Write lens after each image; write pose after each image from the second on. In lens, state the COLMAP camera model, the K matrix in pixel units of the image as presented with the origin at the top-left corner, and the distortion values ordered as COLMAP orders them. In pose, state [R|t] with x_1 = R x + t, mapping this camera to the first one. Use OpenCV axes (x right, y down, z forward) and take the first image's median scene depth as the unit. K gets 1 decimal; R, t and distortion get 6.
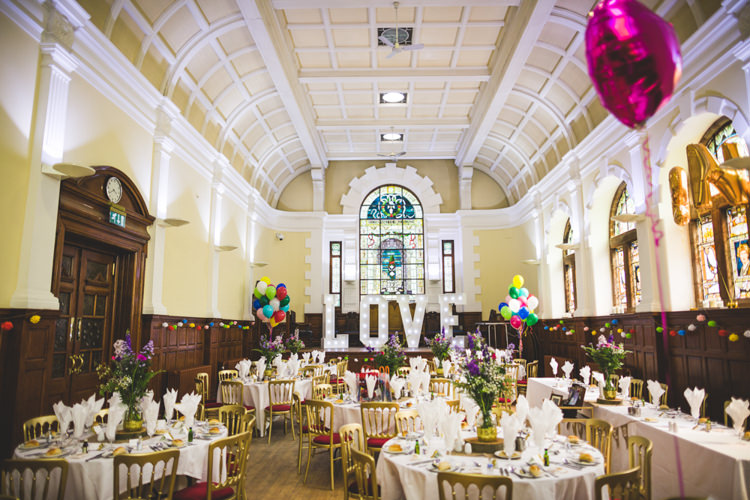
lens RADIAL K [[521.5, 0, 375.4], [0, 521.5, 247.8], [0, 0, 1]] dist [-0.011142, -0.001477]
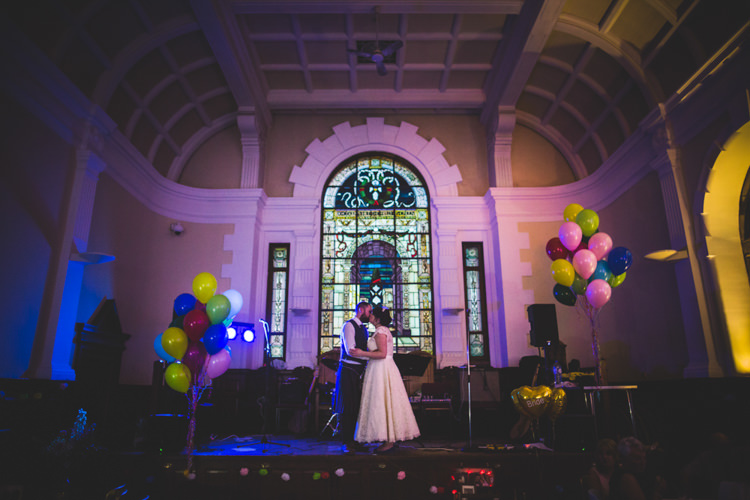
lens RADIAL K [[521.5, 0, 376.5], [0, 521.5, 253.0], [0, 0, 1]] dist [-0.011142, -0.001477]
pose [[0.998938, 0.011295, 0.044664, 0.005612], [-0.006376, 0.994045, -0.108785, 0.059922], [-0.045626, 0.108385, 0.993061, 0.417526]]
